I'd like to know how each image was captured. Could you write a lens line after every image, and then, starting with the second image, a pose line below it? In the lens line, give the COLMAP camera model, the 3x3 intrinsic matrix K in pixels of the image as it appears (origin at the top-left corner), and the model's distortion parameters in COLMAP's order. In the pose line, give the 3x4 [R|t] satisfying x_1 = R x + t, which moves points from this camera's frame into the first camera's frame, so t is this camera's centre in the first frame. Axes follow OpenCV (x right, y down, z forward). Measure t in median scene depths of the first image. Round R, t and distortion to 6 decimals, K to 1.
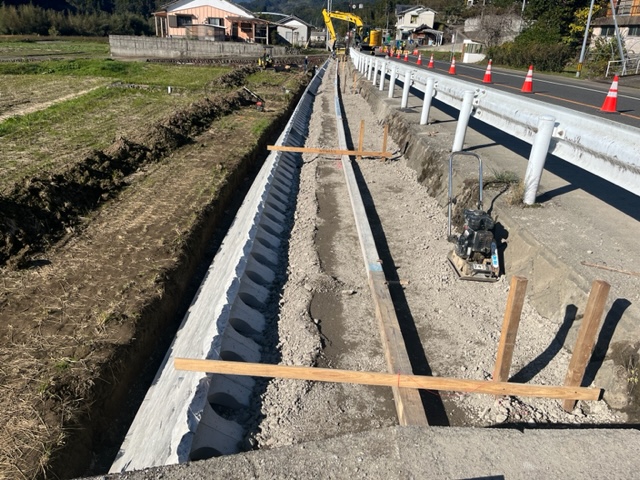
lens RADIAL K [[479.5, 0, 317.0], [0, 479.5, 240.2], [0, 0, 1]] dist [0.008744, -0.004227]
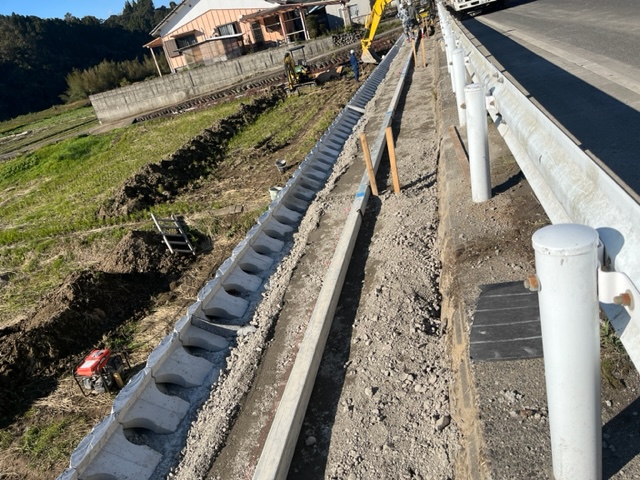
lens RADIAL K [[479.5, 0, 319.4], [0, 479.5, 239.1], [0, 0, 1]] dist [0.008744, -0.004227]
pose [[0.941062, -0.184280, -0.283625, 0.044481], [0.196696, 0.980339, 0.015676, -0.157442], [0.275160, -0.070540, 0.958807, 0.380371]]
